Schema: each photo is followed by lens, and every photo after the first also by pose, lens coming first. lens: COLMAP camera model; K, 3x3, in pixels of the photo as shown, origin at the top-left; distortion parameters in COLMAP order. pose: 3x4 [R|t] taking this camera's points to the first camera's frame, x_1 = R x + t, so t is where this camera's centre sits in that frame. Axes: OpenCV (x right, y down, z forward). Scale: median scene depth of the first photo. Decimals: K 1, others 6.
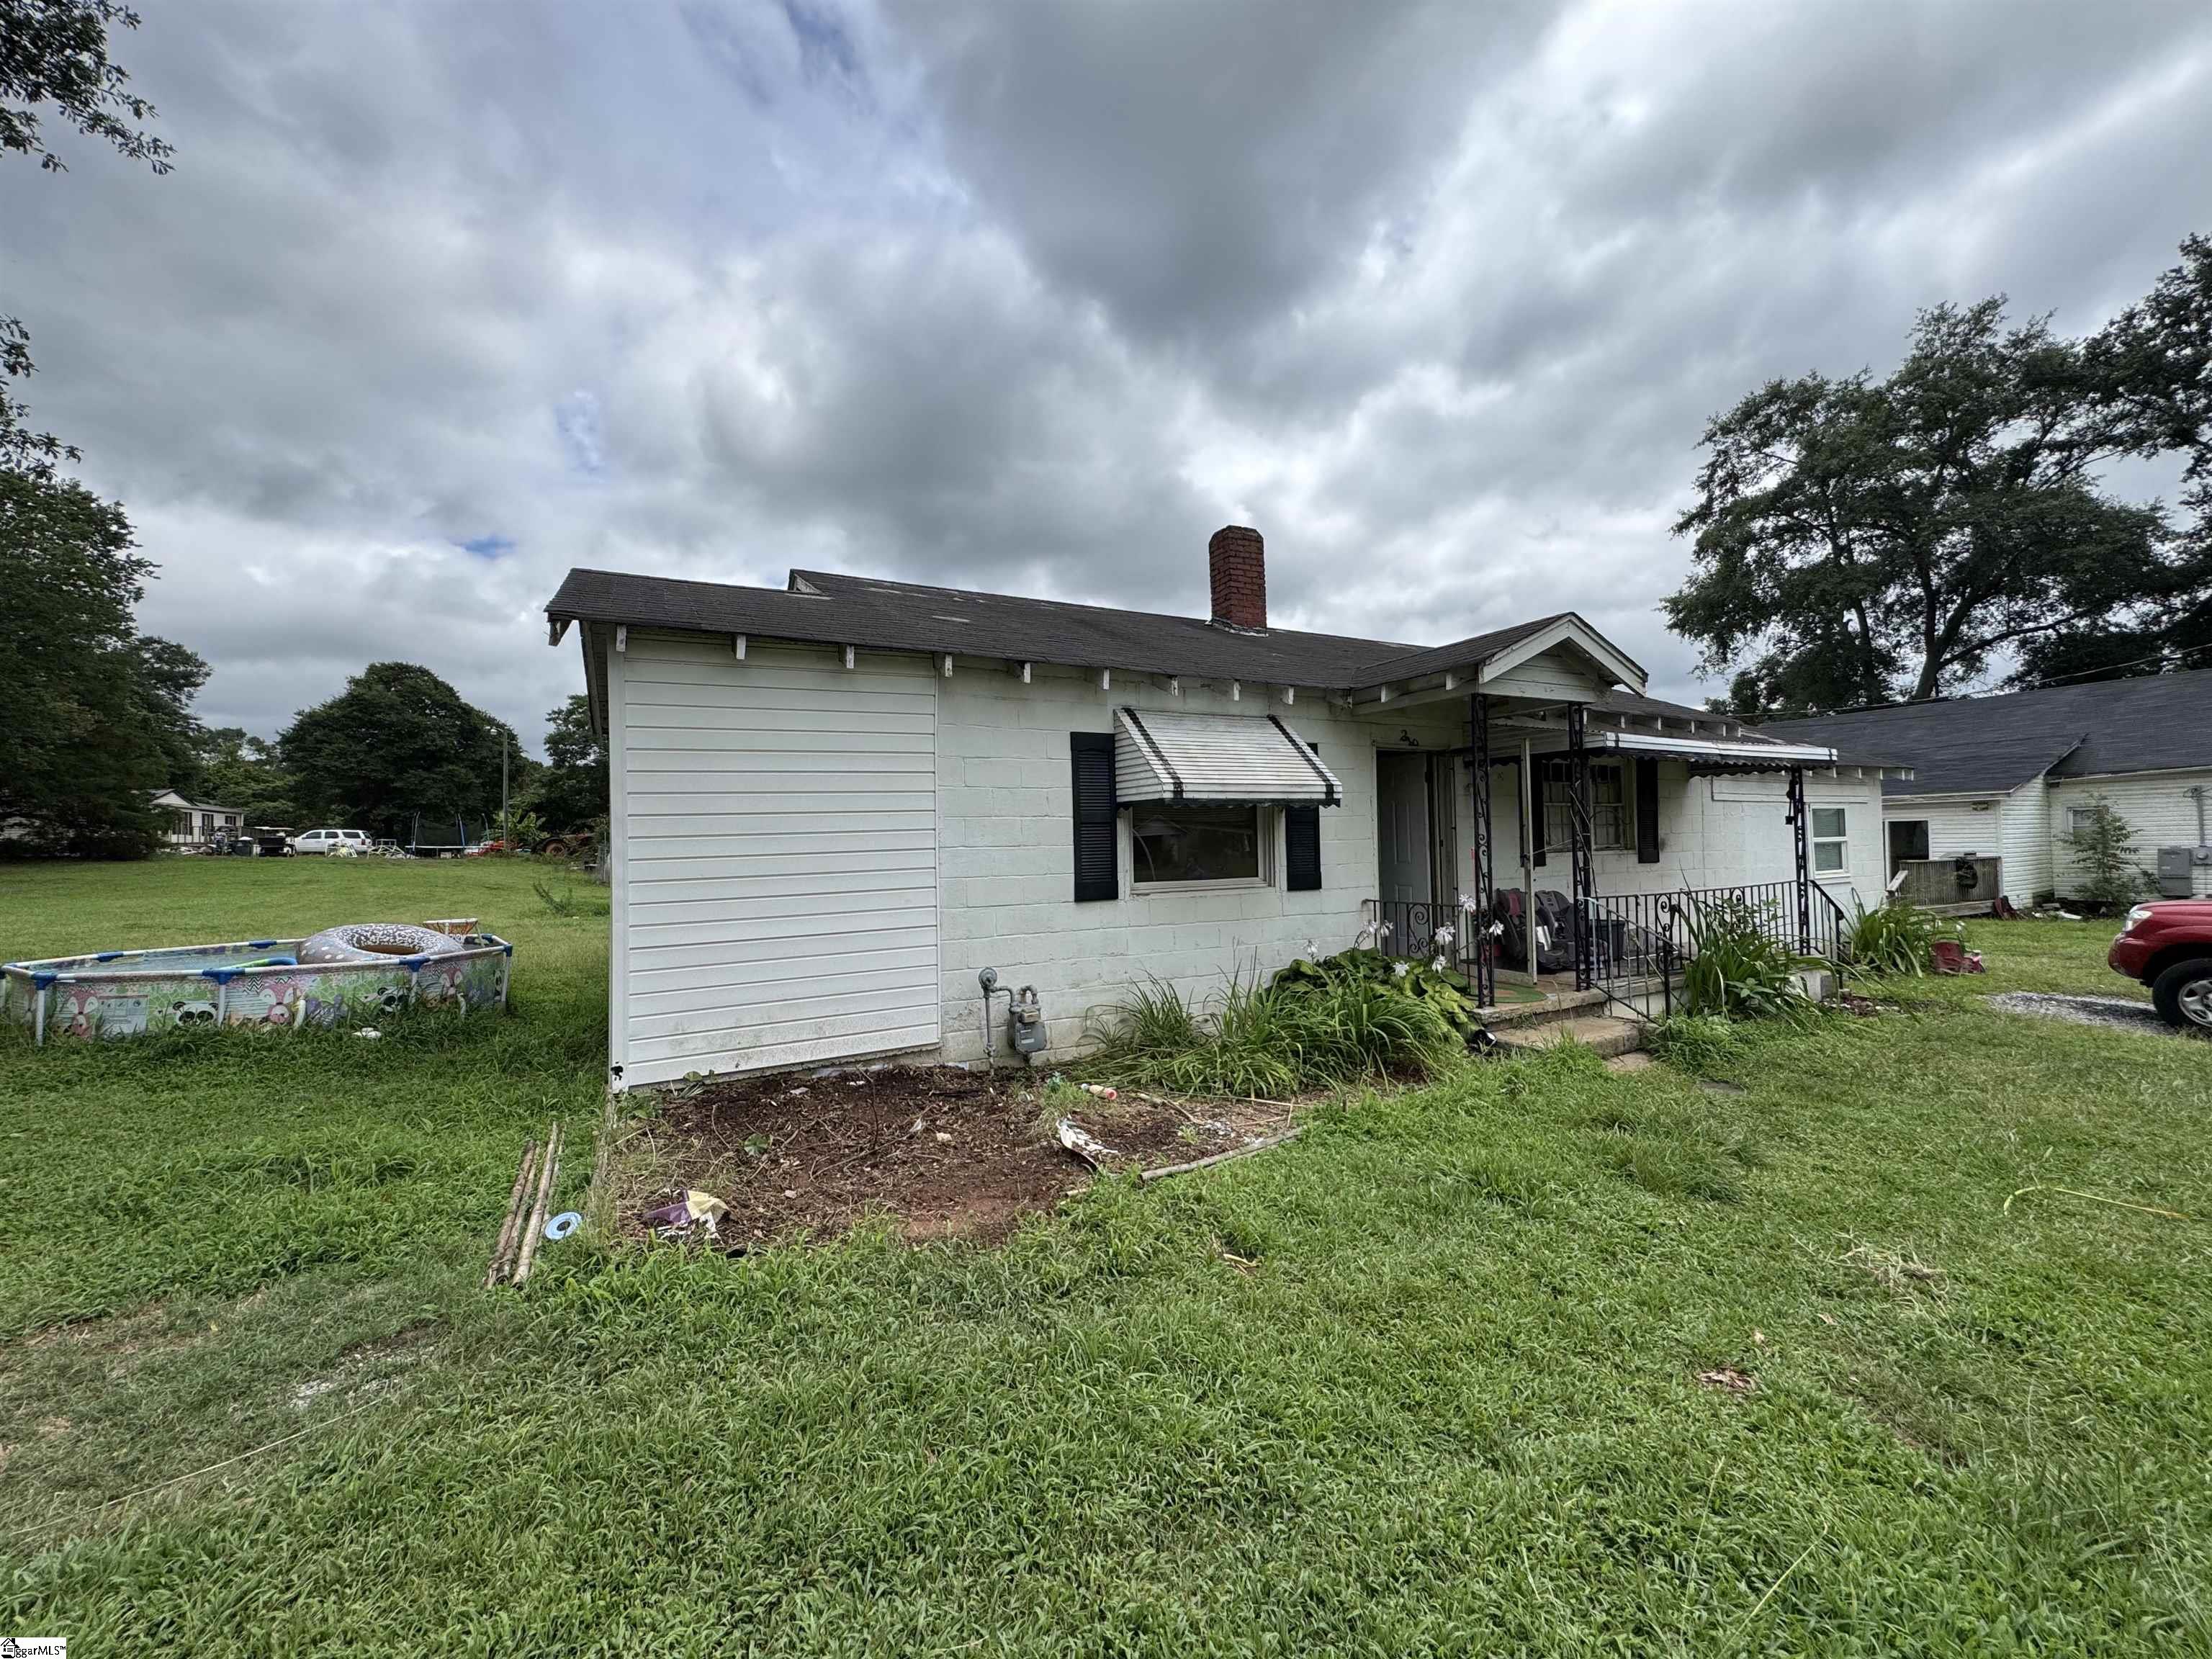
lens RADIAL K [[882.3, 0, 1103.0], [0, 882.3, 829.7], [0, 0, 1]] dist [0.000154, -0.000091]
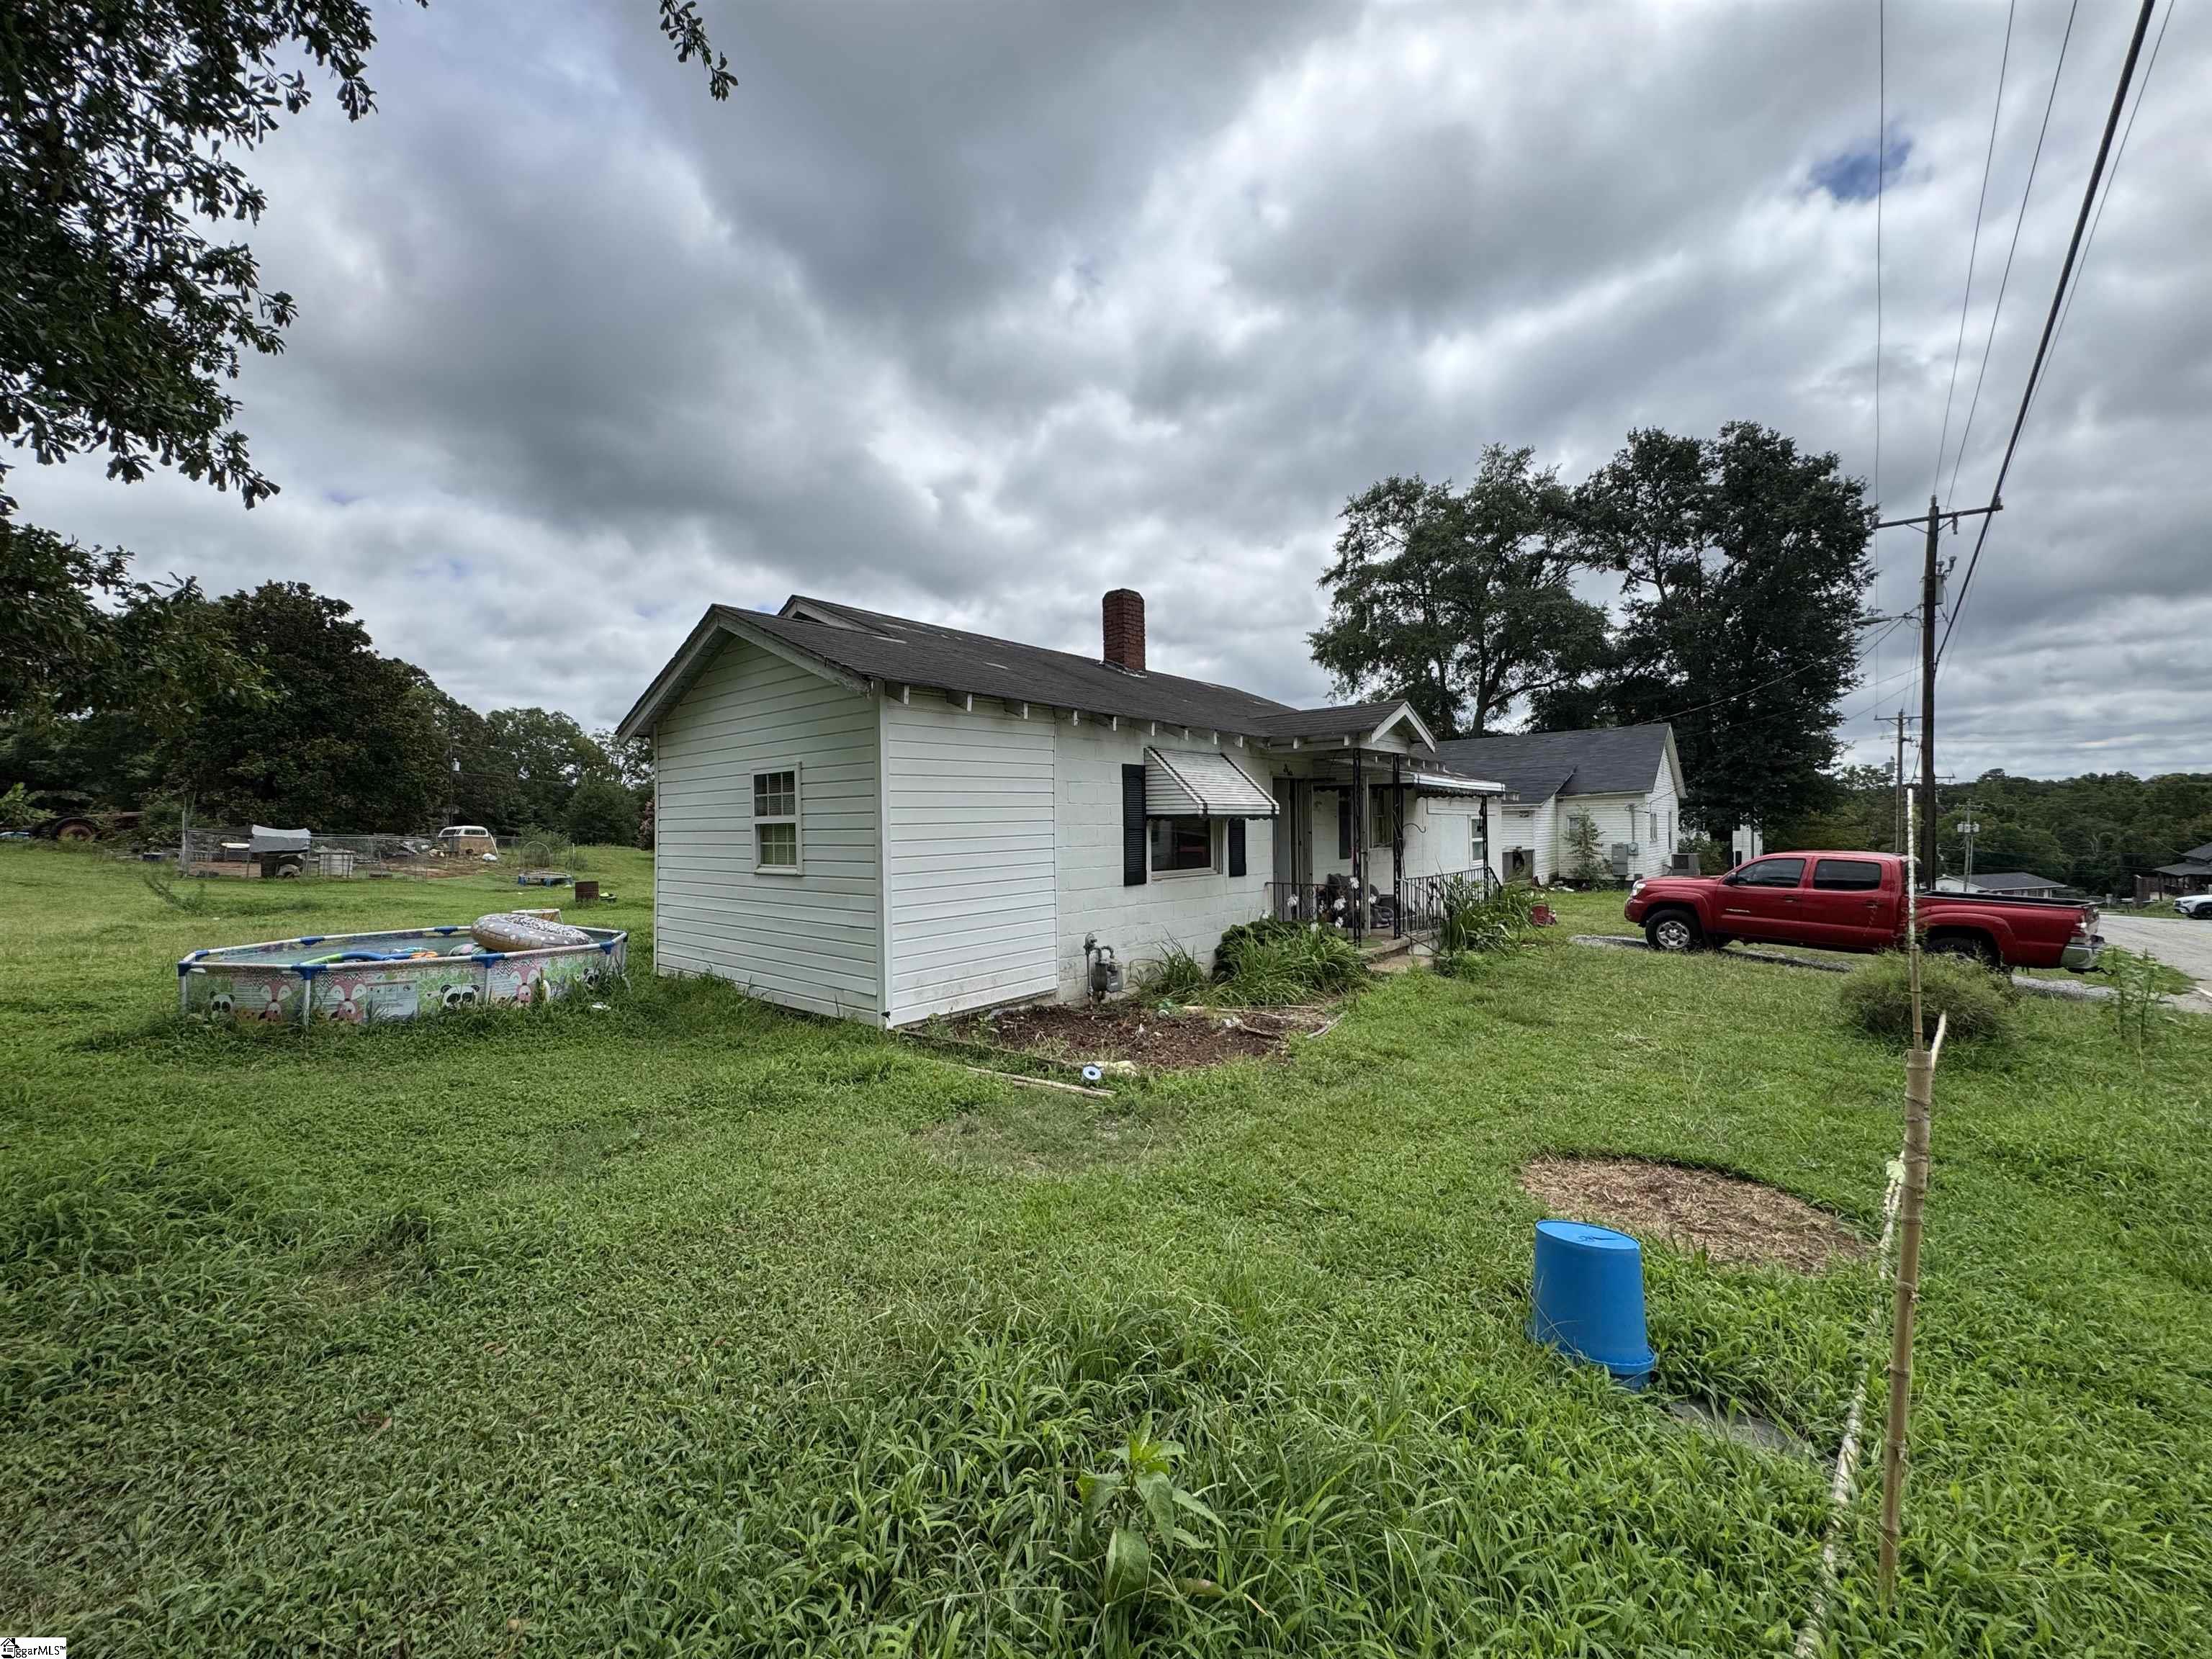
lens RADIAL K [[882.3, 0, 1109.2], [0, 882.3, 832.4], [0, 0, 1]] dist [0.000154, -0.000091]
pose [[0.928027, 0.009638, 0.372389, -0.111049], [-0.016034, 0.999772, 0.014084, -0.004367], [-0.372169, -0.019041, 0.927970, -0.055243]]
